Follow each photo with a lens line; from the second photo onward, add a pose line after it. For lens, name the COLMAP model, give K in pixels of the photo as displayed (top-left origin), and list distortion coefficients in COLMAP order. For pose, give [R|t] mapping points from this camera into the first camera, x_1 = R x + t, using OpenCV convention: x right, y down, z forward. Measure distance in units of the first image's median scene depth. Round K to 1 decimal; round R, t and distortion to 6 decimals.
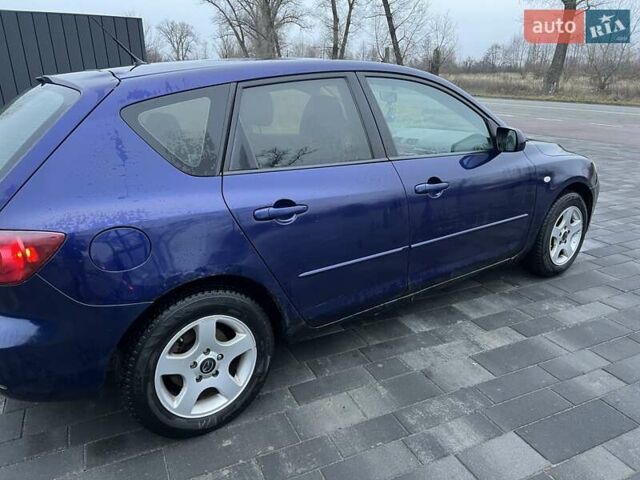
lens RADIAL K [[488.5, 0, 318.4], [0, 488.5, 235.7], [0, 0, 1]] dist [0.065755, -0.073712]
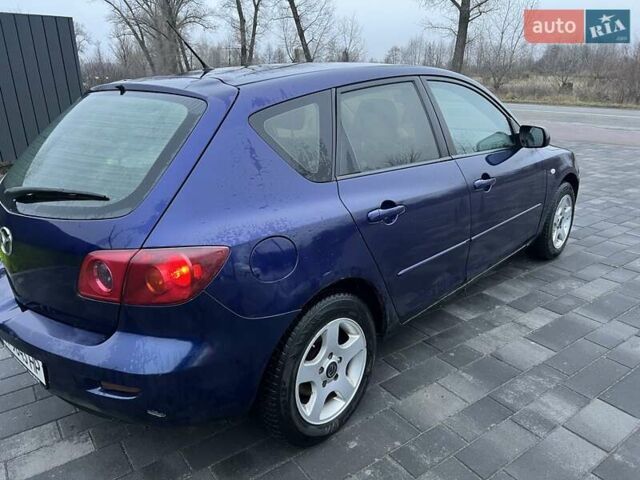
lens RADIAL K [[488.5, 0, 318.4], [0, 488.5, 235.7], [0, 0, 1]] dist [0.065755, -0.073712]
pose [[0.980584, -0.065847, 0.184714, -0.351465], [0.066223, 0.997796, 0.004137, -0.012845], [-0.184580, 0.008176, 0.982784, 0.014808]]
